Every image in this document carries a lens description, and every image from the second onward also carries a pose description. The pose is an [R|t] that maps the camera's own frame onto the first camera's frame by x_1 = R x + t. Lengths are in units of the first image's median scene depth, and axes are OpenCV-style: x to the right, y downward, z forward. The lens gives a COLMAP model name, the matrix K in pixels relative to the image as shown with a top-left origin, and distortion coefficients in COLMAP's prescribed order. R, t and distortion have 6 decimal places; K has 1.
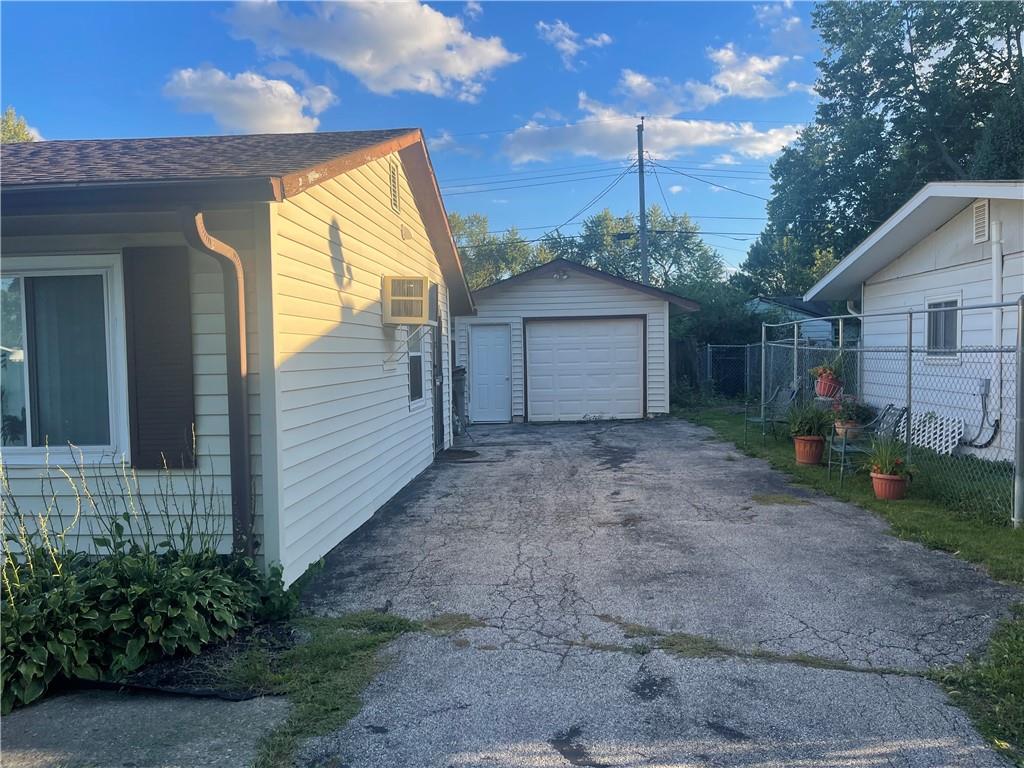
lens RADIAL K [[770.4, 0, 512.0], [0, 770.4, 384.0], [0, 0, 1]] dist [0.106347, 0.000305]
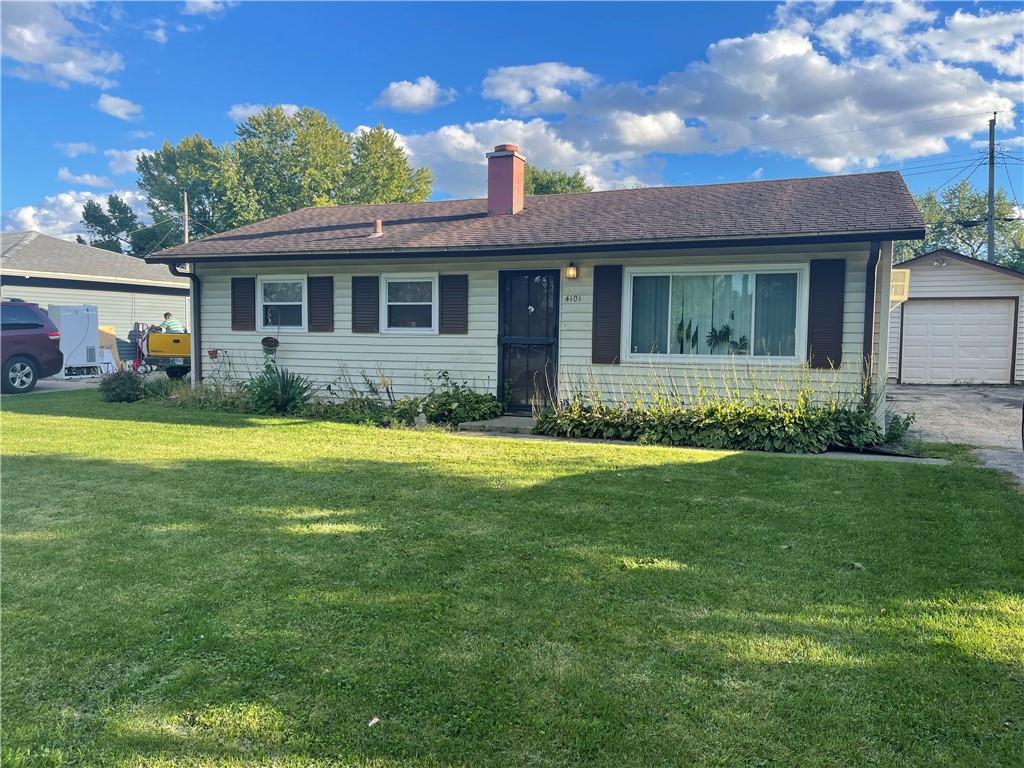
lens RADIAL K [[781.1, 0, 512.0], [0, 781.1, 384.0], [0, 0, 1]] dist [-0.000972, -0.001394]
pose [[0.949264, 0.047421, -0.310884, -0.224254], [-0.039881, 0.998737, 0.030570, 0.045850], [0.311941, -0.016620, 0.949956, -0.453107]]
